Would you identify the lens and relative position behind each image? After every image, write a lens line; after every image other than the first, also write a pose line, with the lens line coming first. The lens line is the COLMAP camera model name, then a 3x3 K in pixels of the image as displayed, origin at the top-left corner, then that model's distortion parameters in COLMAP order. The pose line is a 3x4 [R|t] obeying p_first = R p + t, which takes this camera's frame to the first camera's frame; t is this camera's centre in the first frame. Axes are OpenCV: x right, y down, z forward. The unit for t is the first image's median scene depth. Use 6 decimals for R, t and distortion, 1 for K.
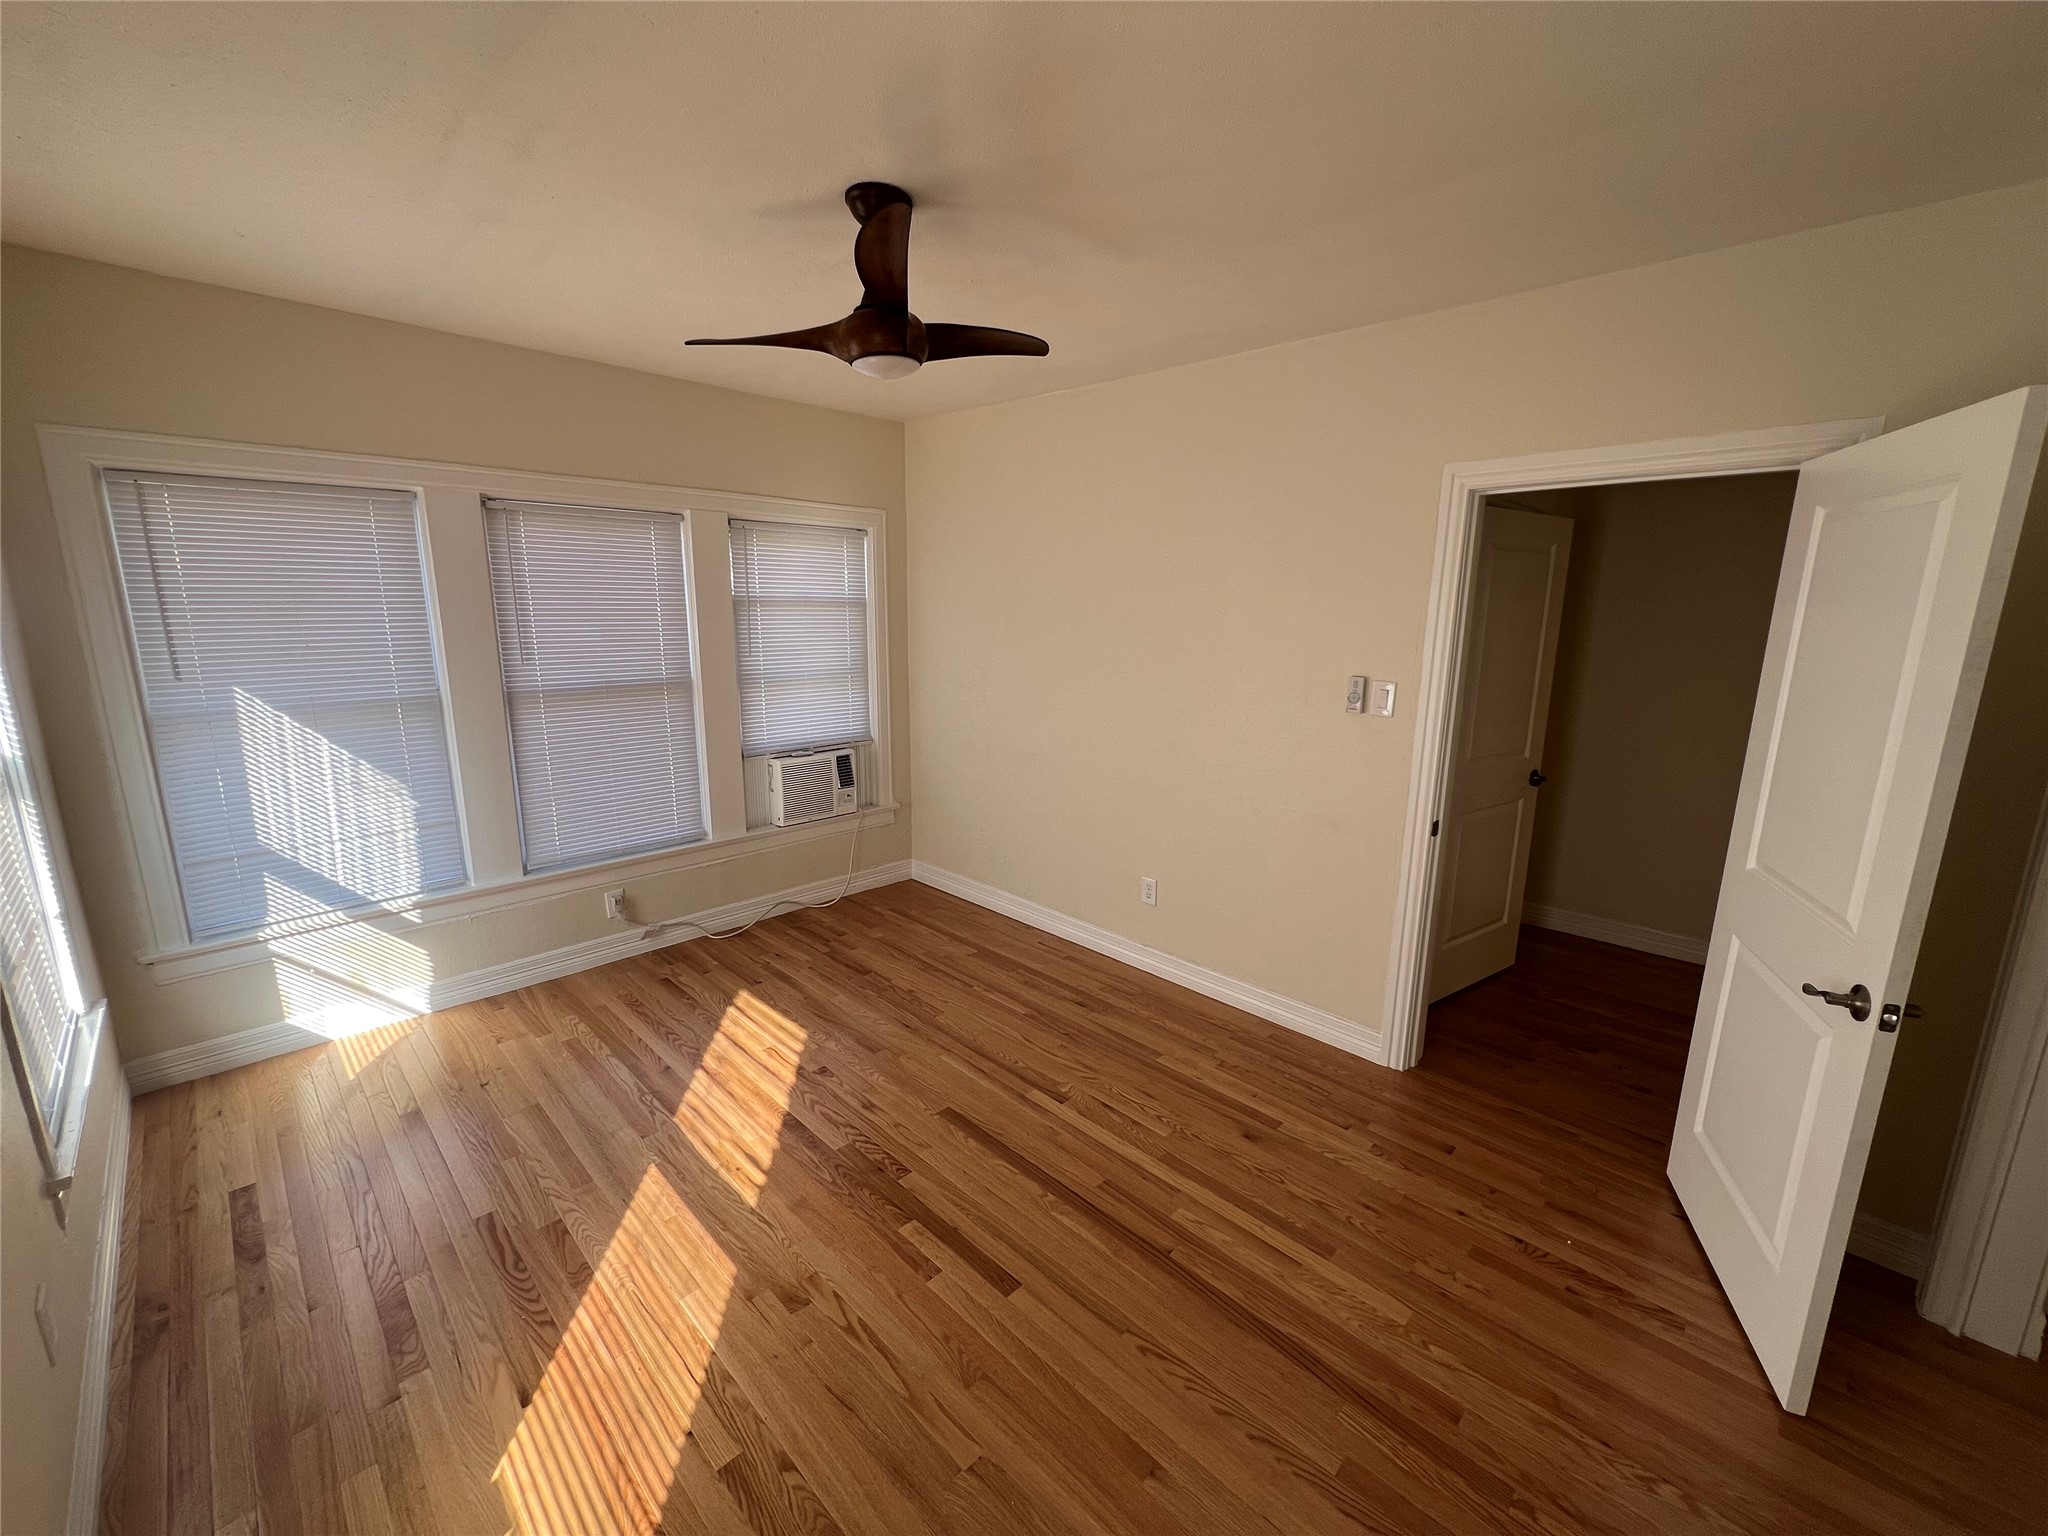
lens RADIAL K [[818.0, 0, 1022.9], [0, 818.0, 773.3], [0, 0, 1]] dist [-0.001330, 0.000061]
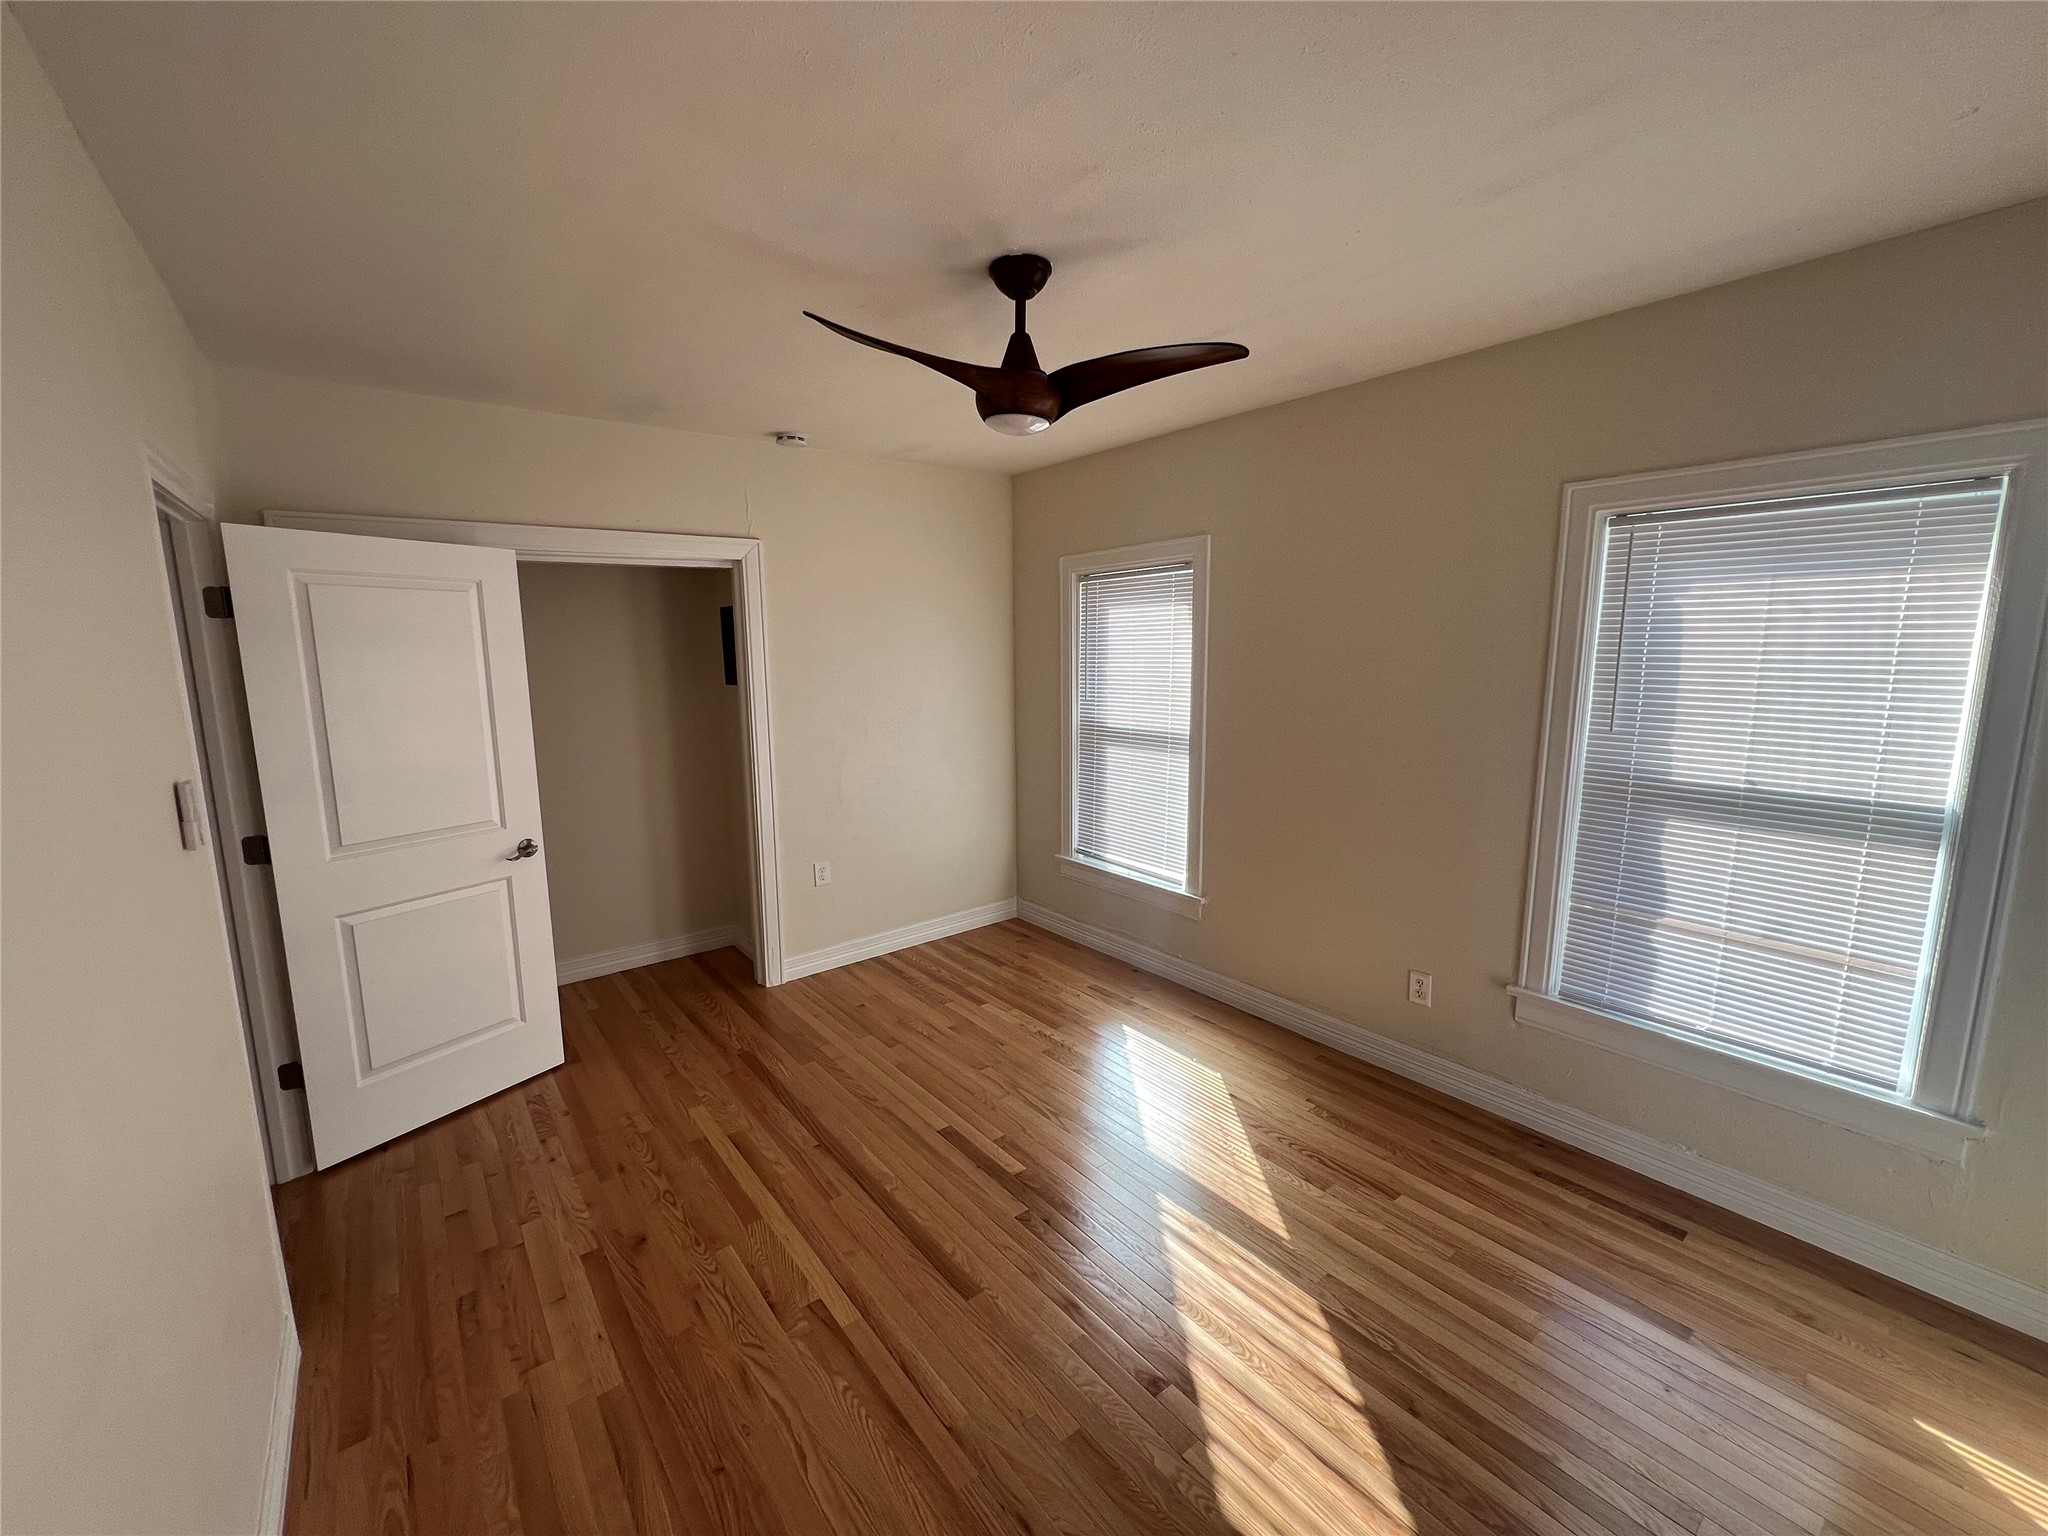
lens RADIAL K [[818.0, 0, 1022.9], [0, 818.0, 773.3], [0, 0, 1]] dist [-0.001330, 0.000061]
pose [[-0.991749, -0.021298, 0.126414, -0.257757], [0.024411, 0.936684, 0.349323, -0.358286], [-0.125850, 0.349527, -0.928436, 1.720632]]
